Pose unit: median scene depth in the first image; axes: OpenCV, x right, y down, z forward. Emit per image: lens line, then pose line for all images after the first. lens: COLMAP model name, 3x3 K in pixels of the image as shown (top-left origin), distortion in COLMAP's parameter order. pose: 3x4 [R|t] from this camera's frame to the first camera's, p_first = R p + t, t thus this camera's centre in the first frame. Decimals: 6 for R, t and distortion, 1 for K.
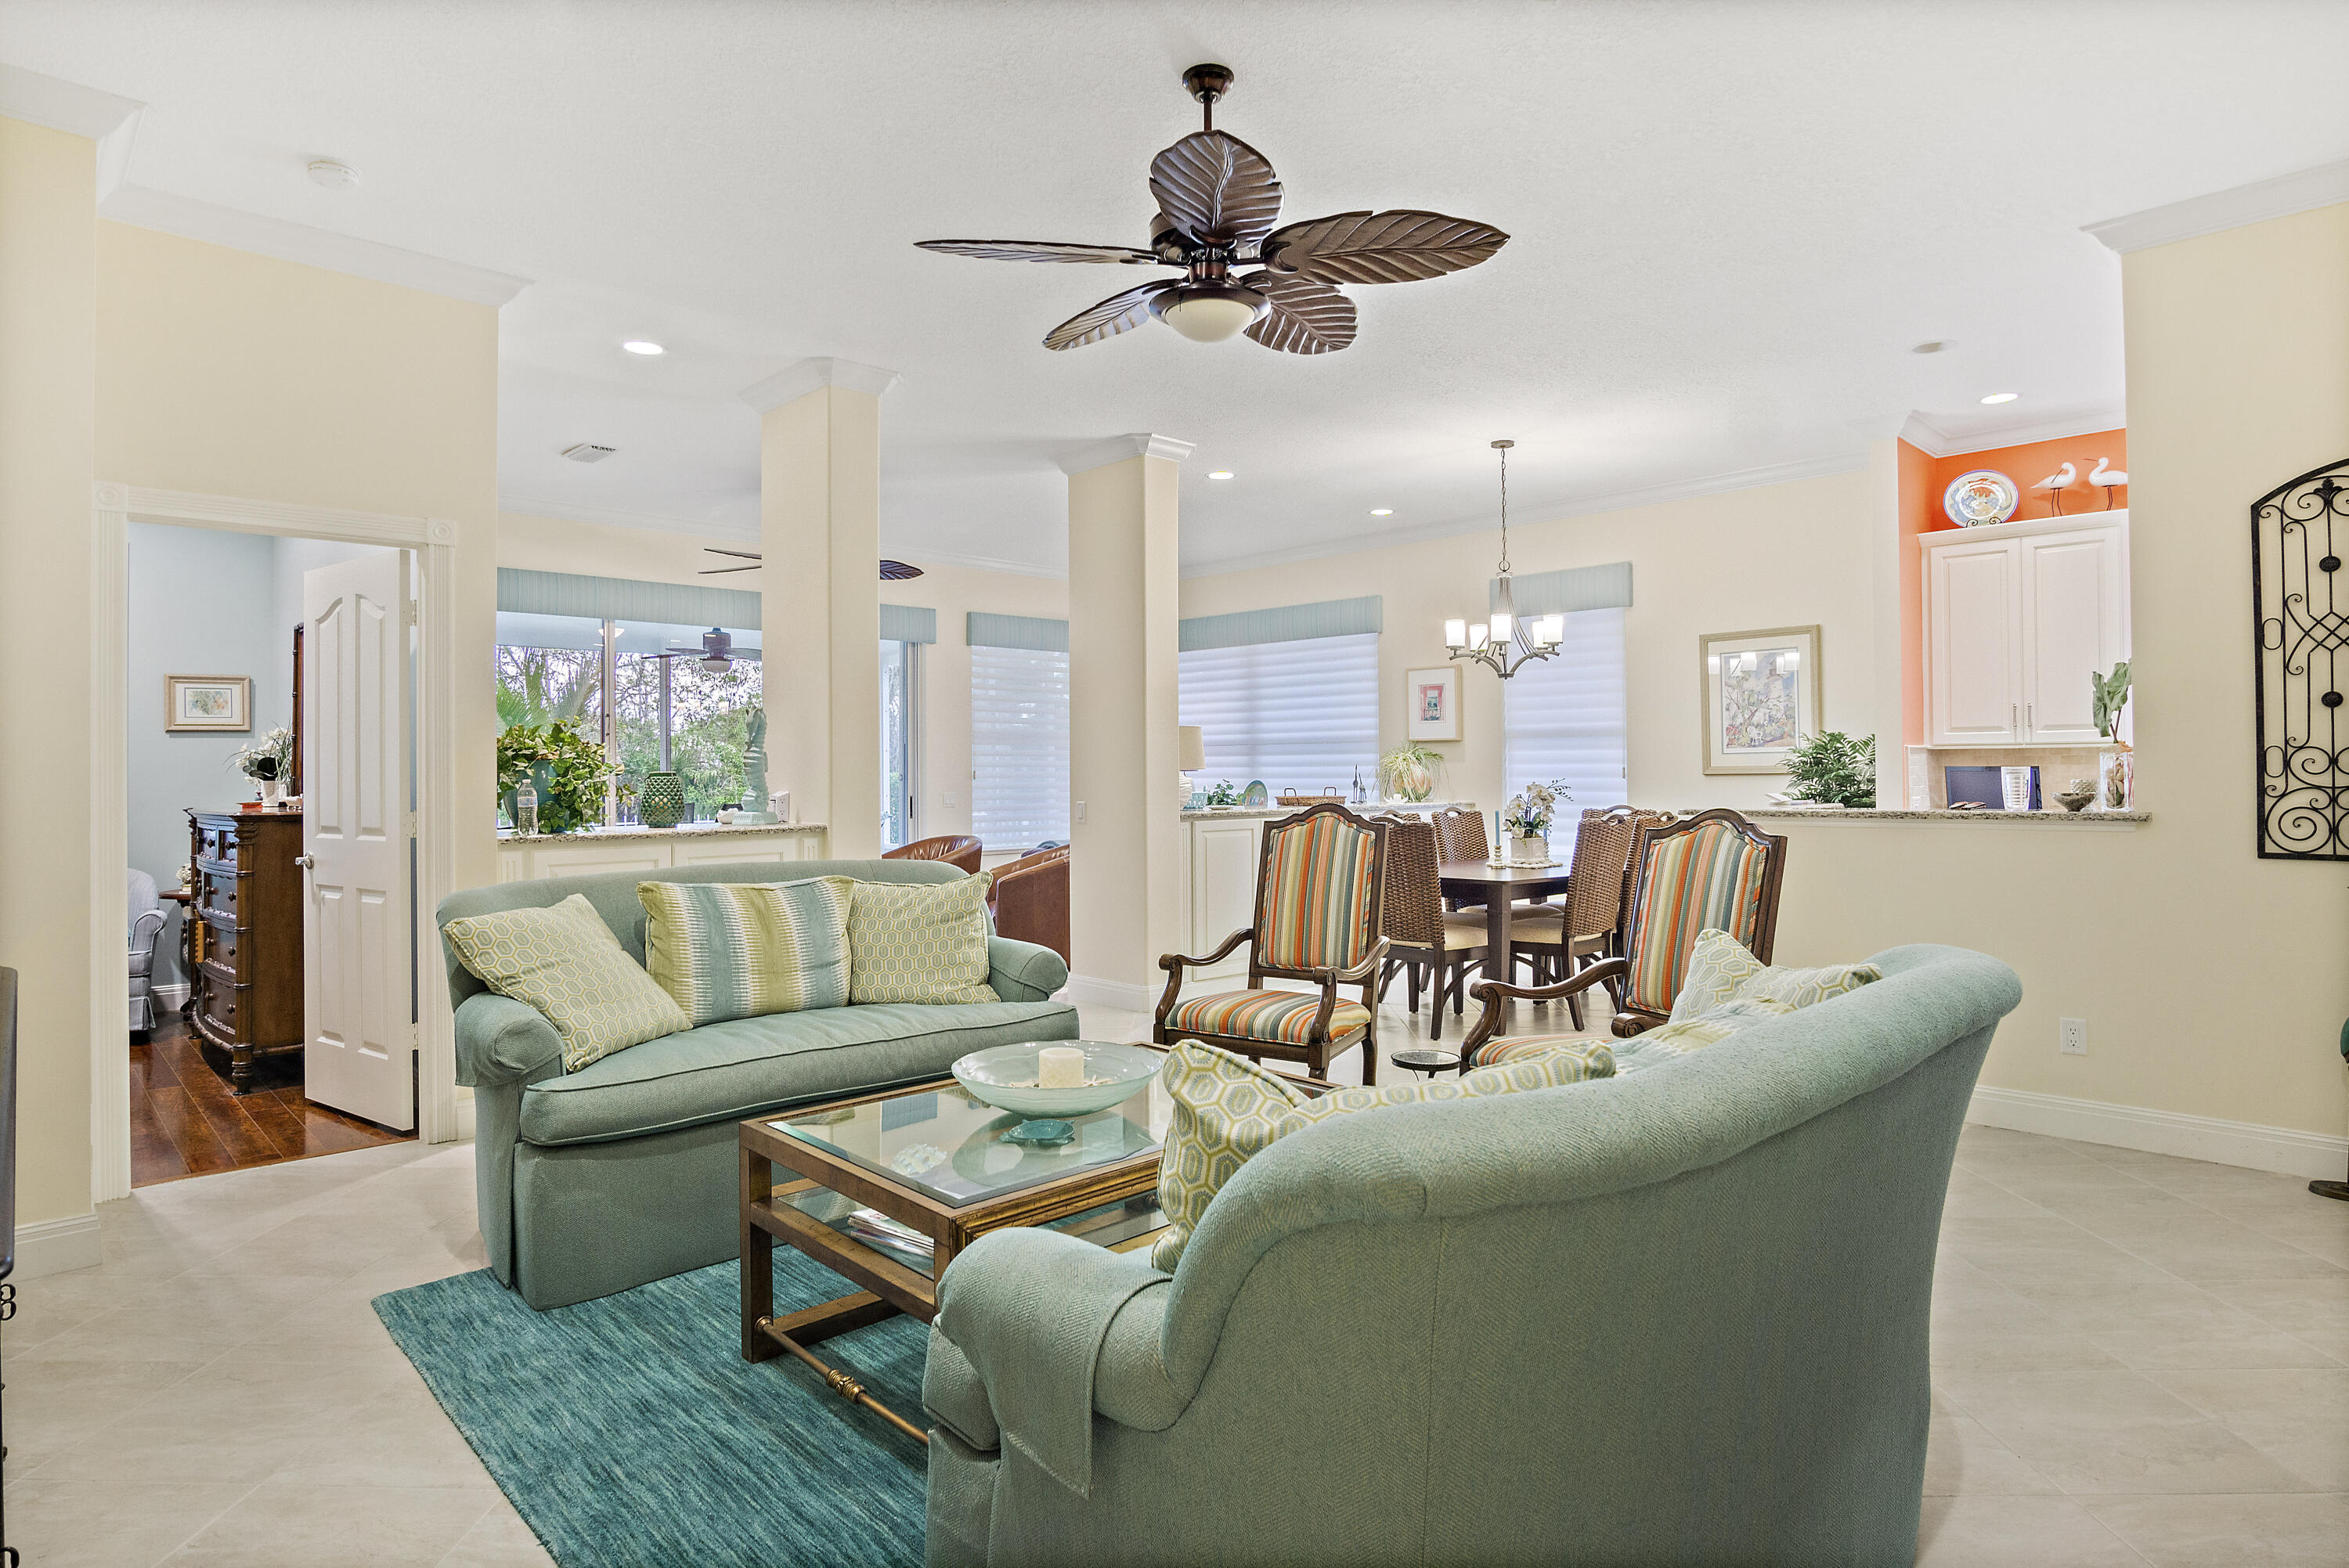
lens RADIAL K [[1275.3, 0, 1207.1], [0, 1275.3, 762.9], [0, 0, 1]] dist [-0.028325, 0.004510]
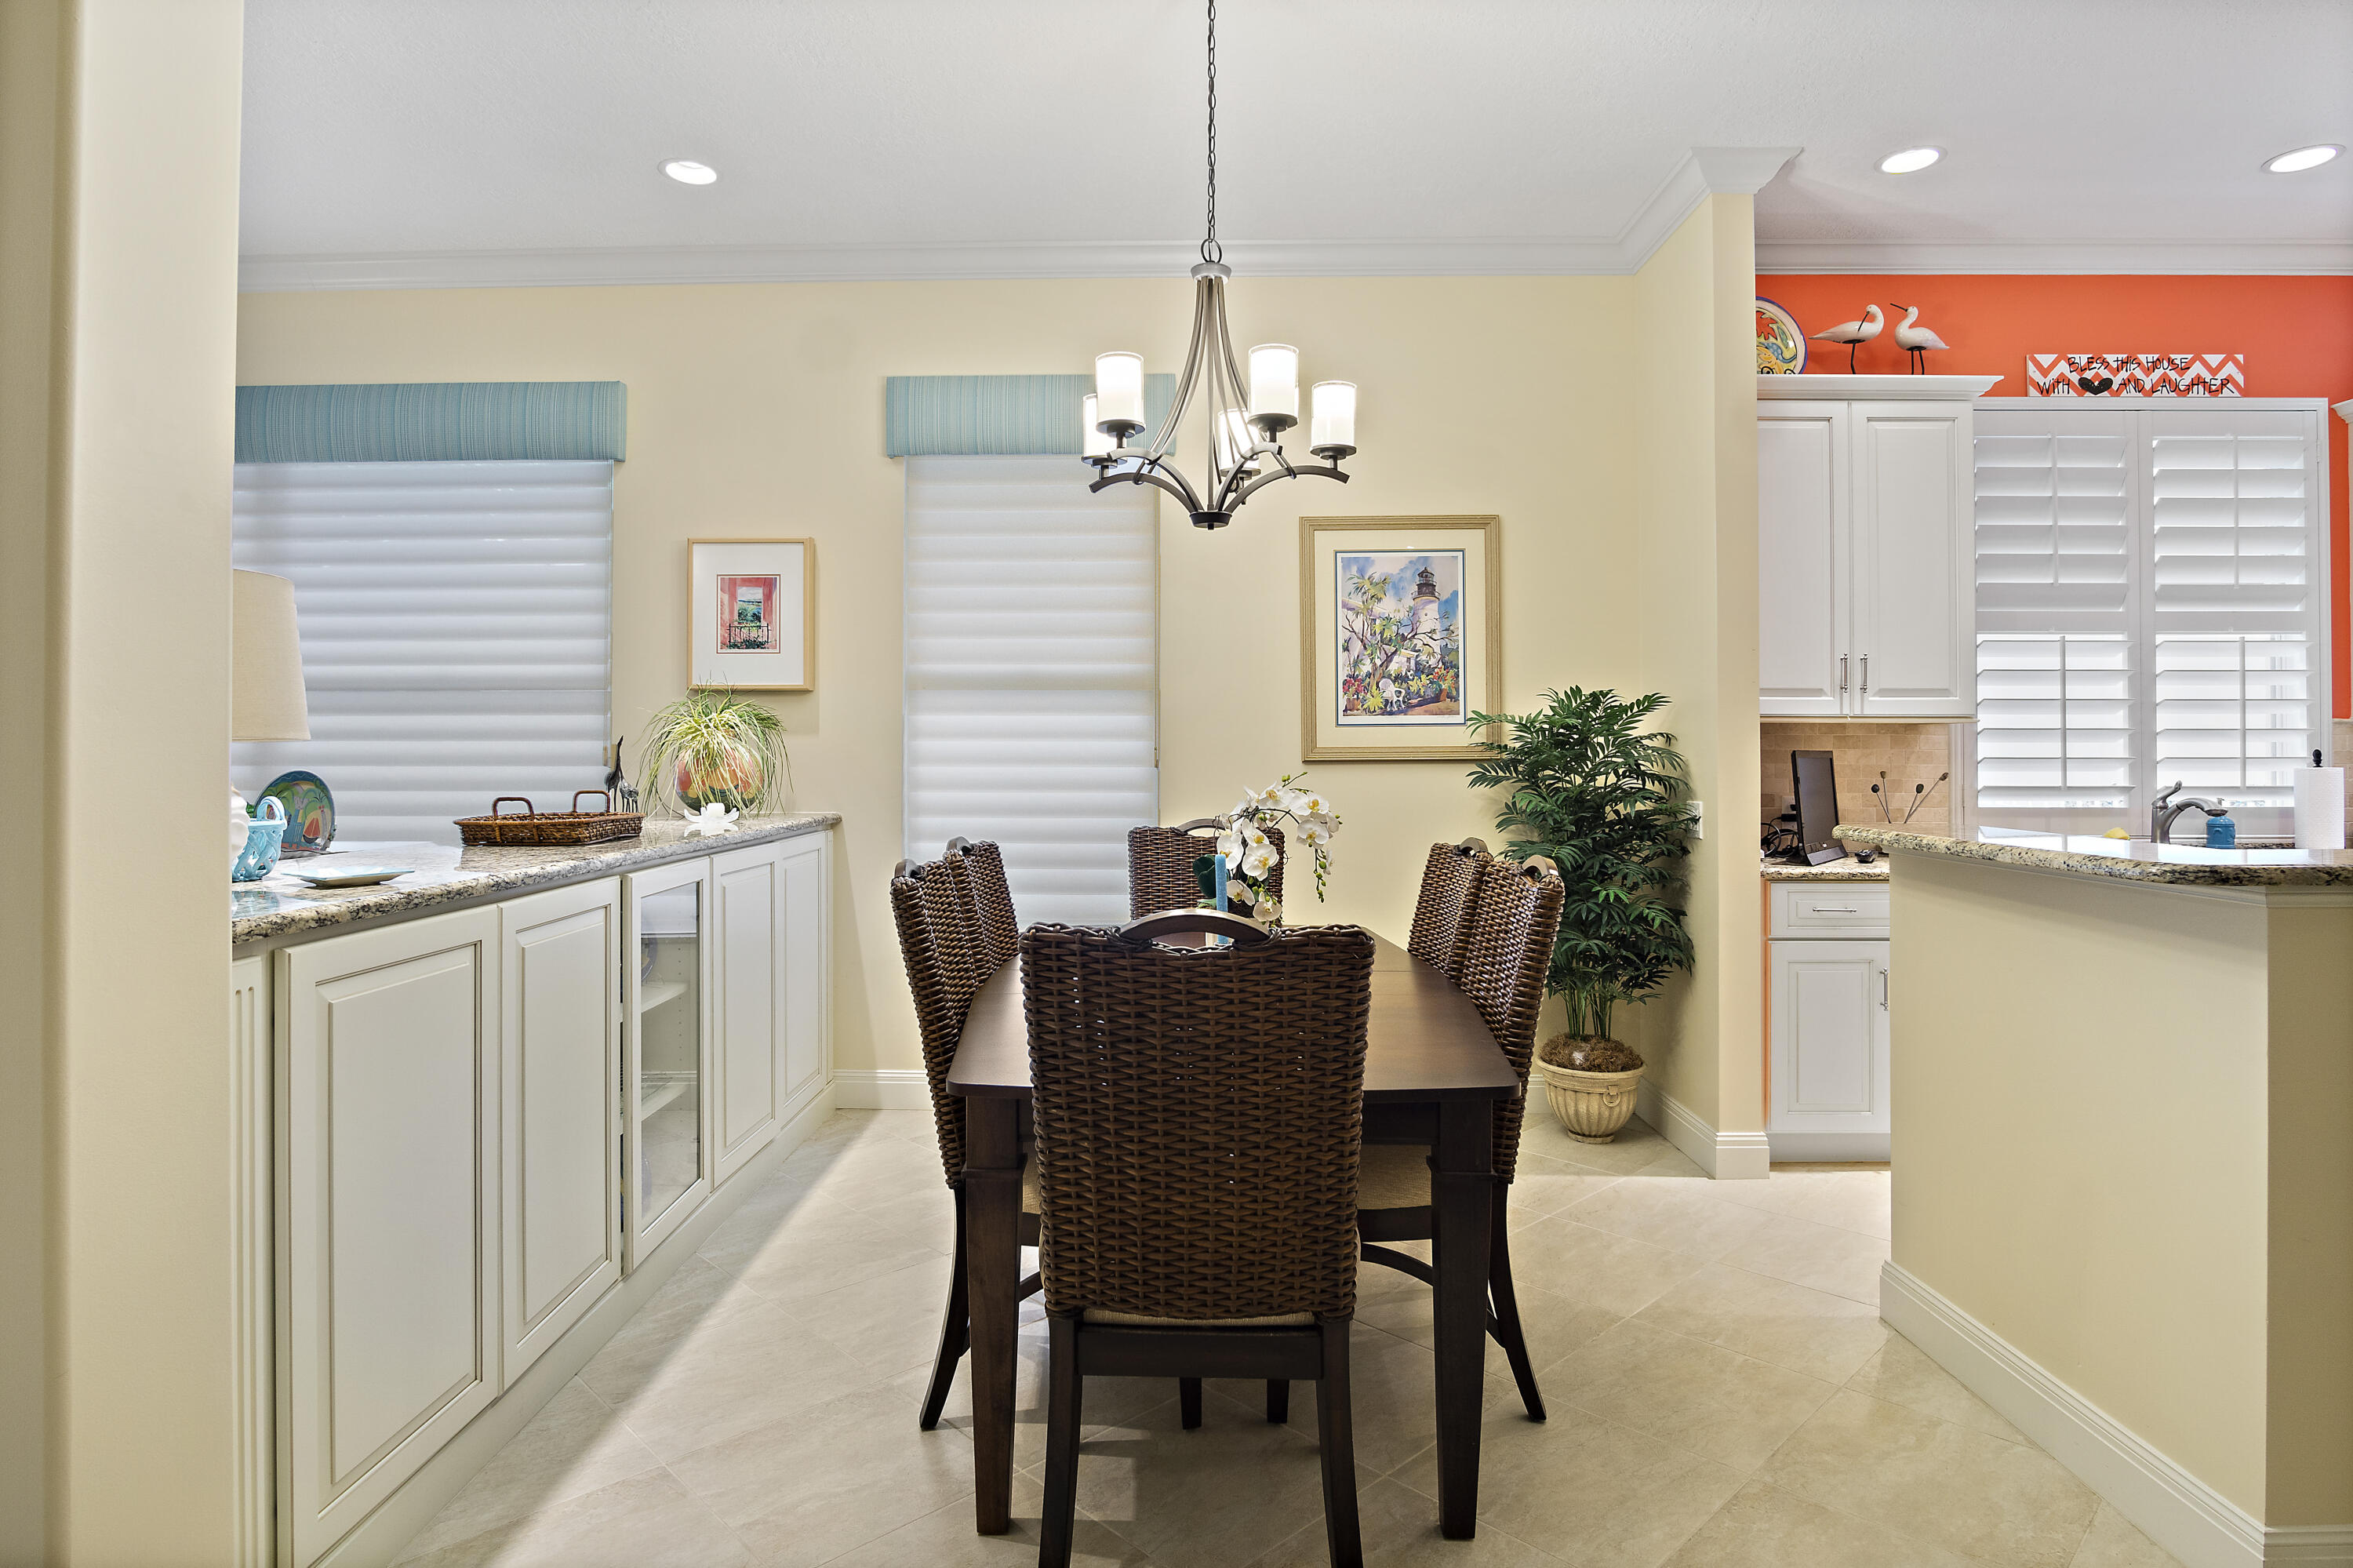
lens RADIAL K [[1277.7, 0, 1162.7], [0, 1277.7, 733.3], [0, 0, 1]] dist [-0.028325, 0.004510]
pose [[0.729376, 0.016464, 0.683914, -0.056391], [-0.010551, 0.999862, -0.012817, 0.005400], [-0.684031, 0.002132, 0.729450, 0.727162]]
